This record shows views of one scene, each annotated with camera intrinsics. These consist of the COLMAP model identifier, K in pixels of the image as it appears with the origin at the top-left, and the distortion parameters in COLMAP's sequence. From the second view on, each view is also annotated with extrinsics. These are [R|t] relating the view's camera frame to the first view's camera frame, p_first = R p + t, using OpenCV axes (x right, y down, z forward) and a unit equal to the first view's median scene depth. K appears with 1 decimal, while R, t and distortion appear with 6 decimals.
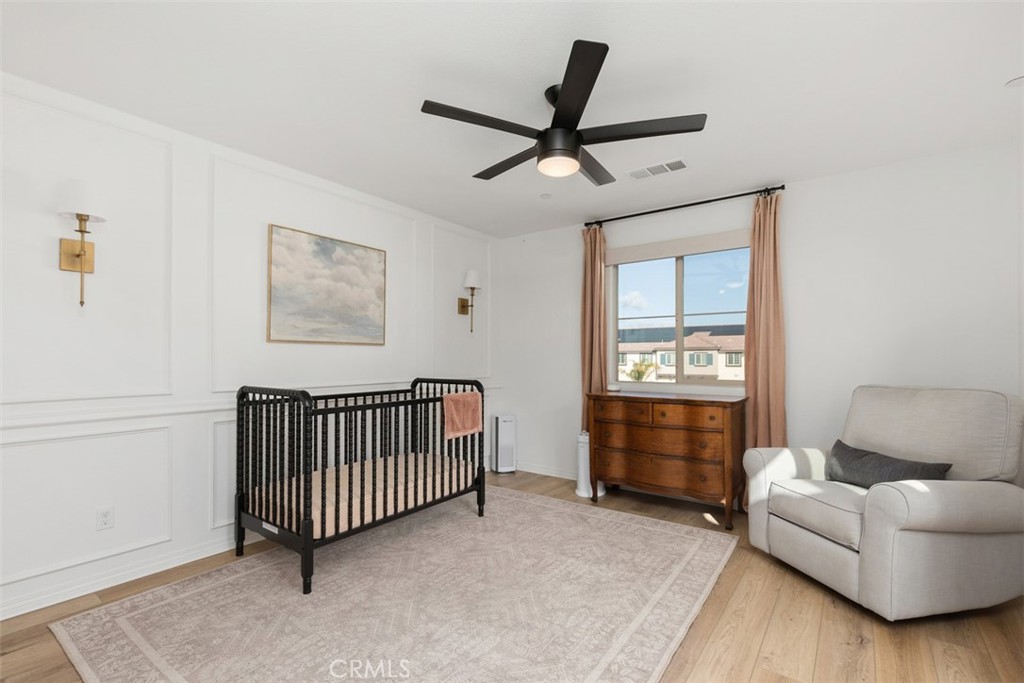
lens RADIAL K [[467.3, 0, 513.0], [0, 467.3, 347.3], [0, 0, 1]] dist [0.001060, 0.002036]
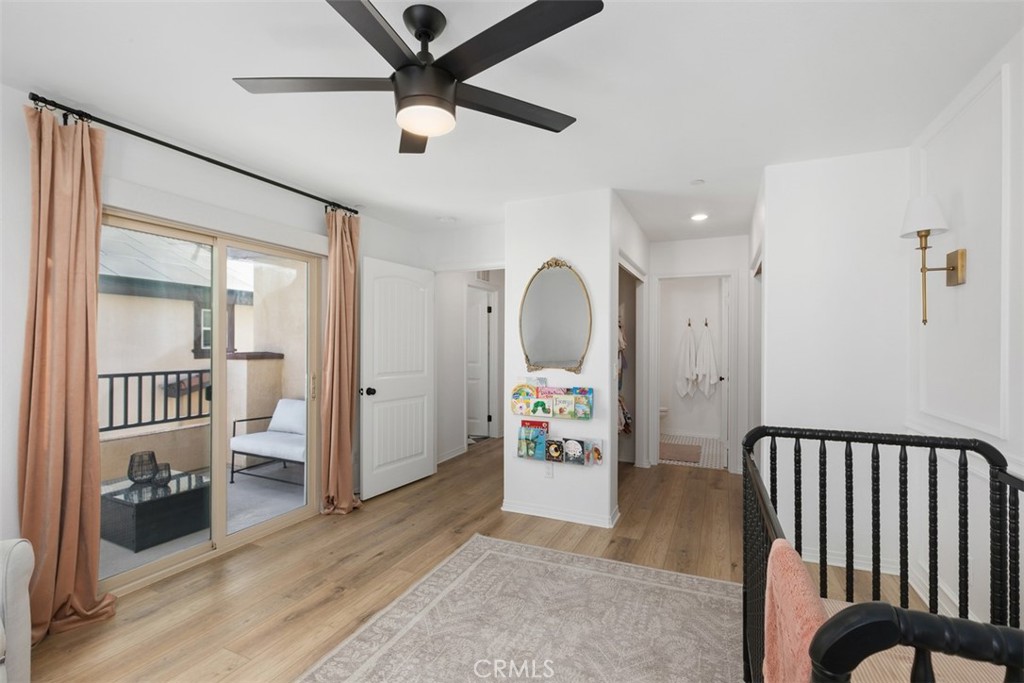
lens RADIAL K [[467.3, 0, 513.2], [0, 467.3, 341.2], [0, 0, 1]] dist [0.001060, 0.002036]
pose [[-0.974855, -0.003943, -0.222804, 0.136579], [-0.000747, 0.999896, -0.014426, -0.041077], [0.222837, -0.013897, -0.974757, 1.850344]]
